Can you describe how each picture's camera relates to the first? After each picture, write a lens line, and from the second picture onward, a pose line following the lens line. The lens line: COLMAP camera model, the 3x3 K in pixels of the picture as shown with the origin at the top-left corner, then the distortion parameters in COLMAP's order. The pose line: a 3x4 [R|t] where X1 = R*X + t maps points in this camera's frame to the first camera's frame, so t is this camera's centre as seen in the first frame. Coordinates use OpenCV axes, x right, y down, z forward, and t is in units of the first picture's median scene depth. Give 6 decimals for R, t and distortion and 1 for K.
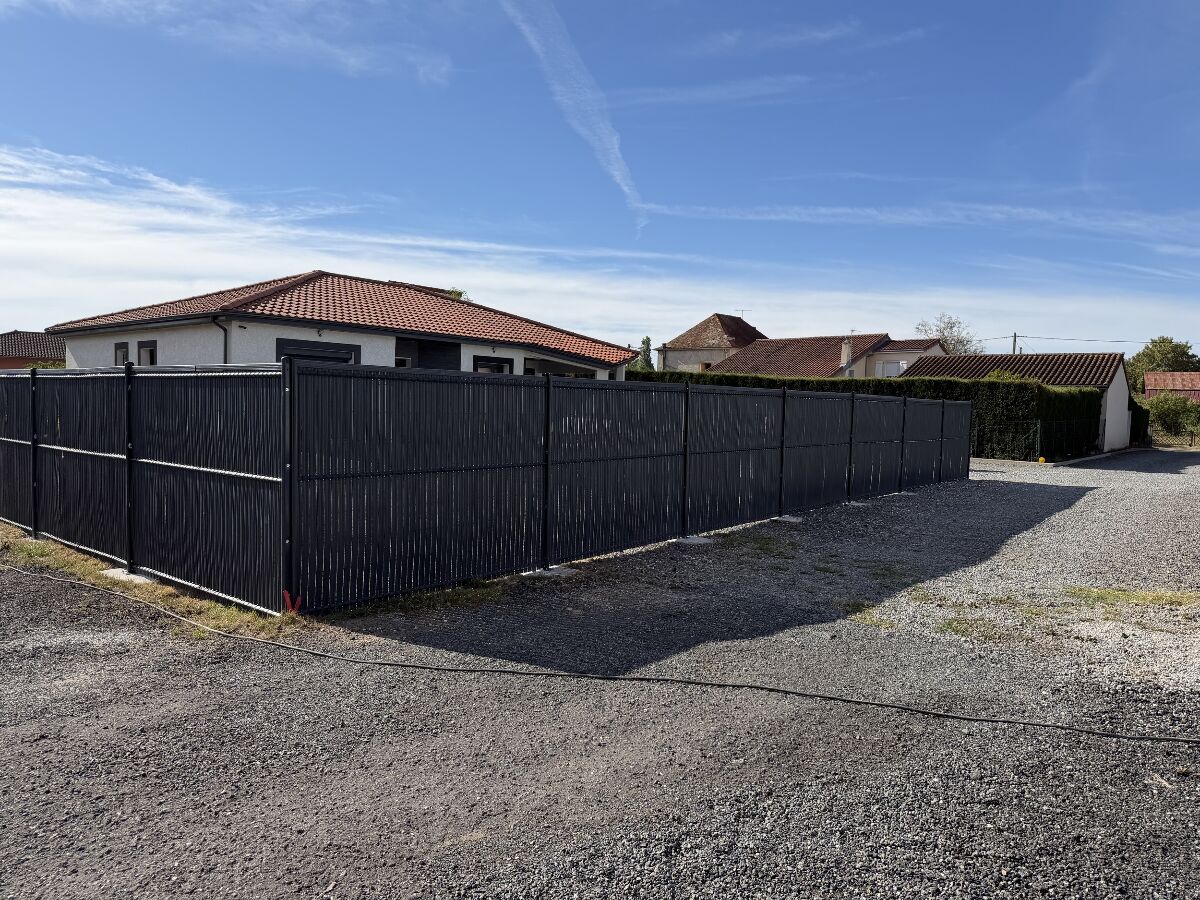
lens RADIAL K [[834.2, 0, 601.4], [0, 834.2, 448.2], [0, 0, 1]] dist [0.001797, 0.000361]
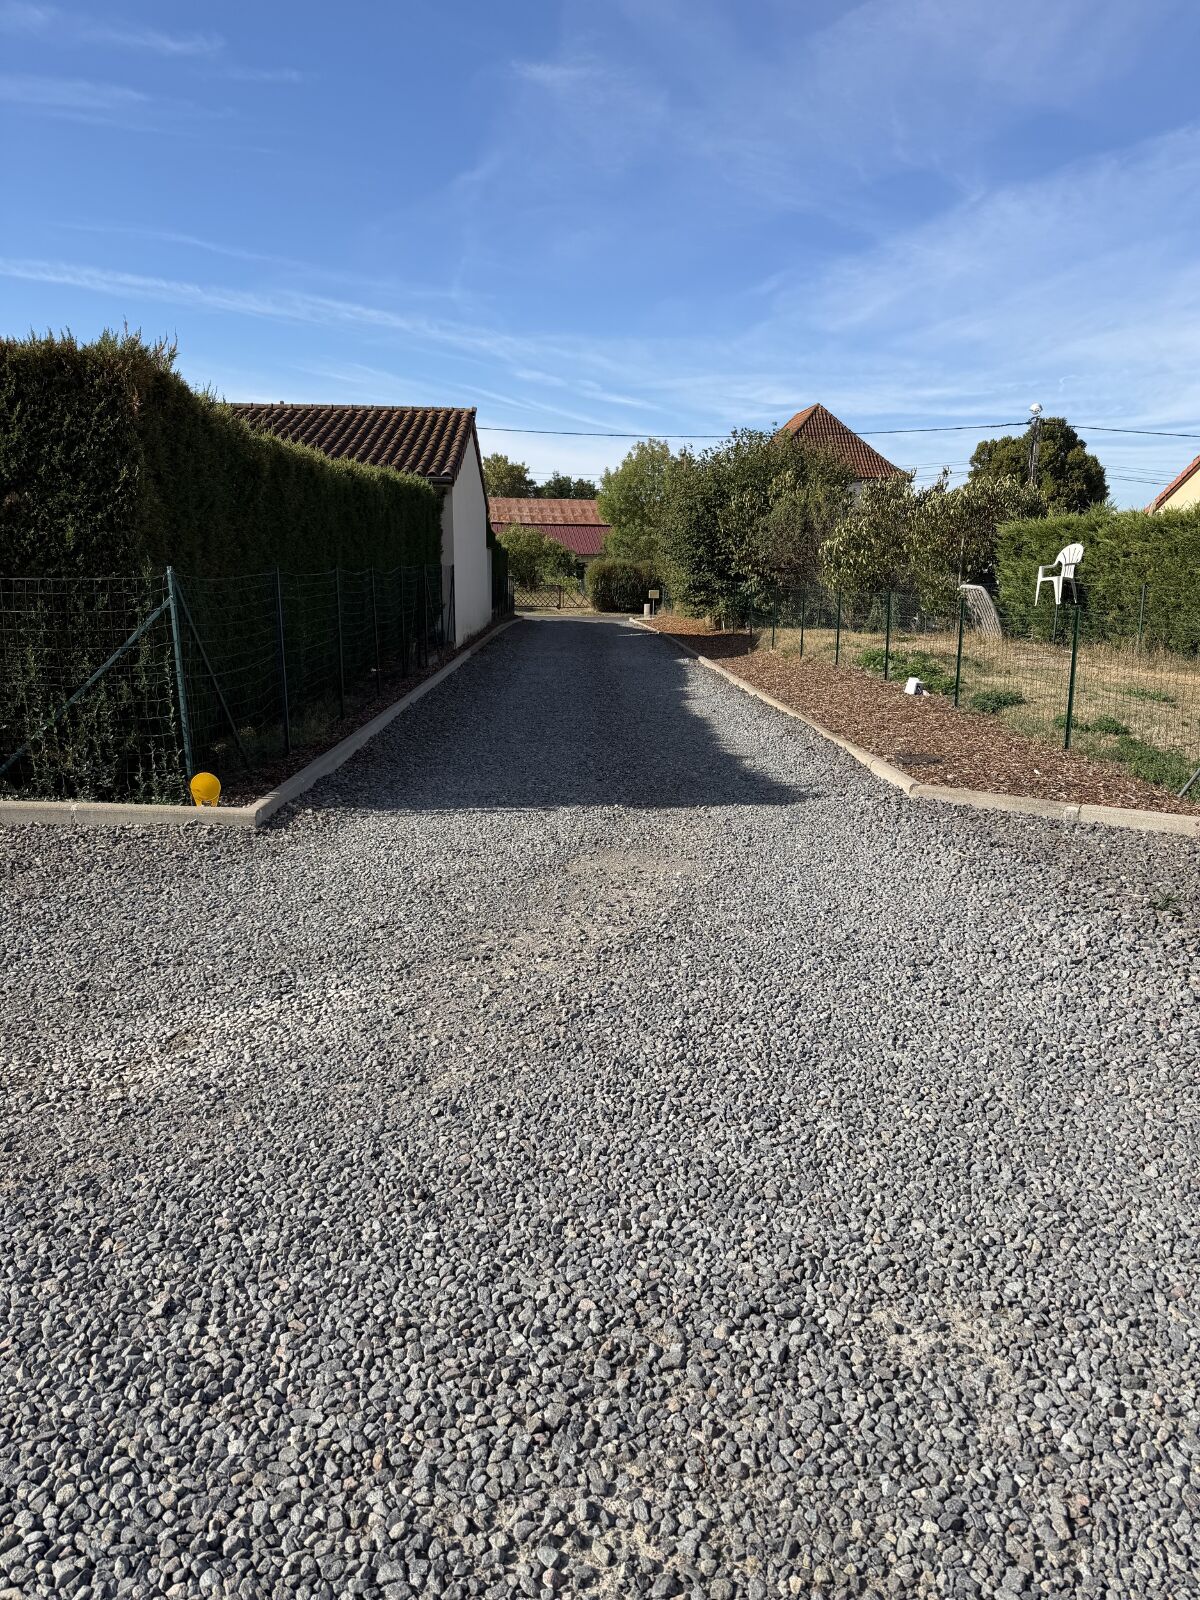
lens RADIAL K [[1112.2, 0, 601.3], [0, 1112.2, 800.3], [0, 0, 1]] dist [0.001797, 0.000361]
pose [[0.772470, -0.149986, 0.617086, 0.287774], [0.047376, 0.982612, 0.179523, -0.015156], [-0.633282, -0.109442, 0.766144, 0.490642]]
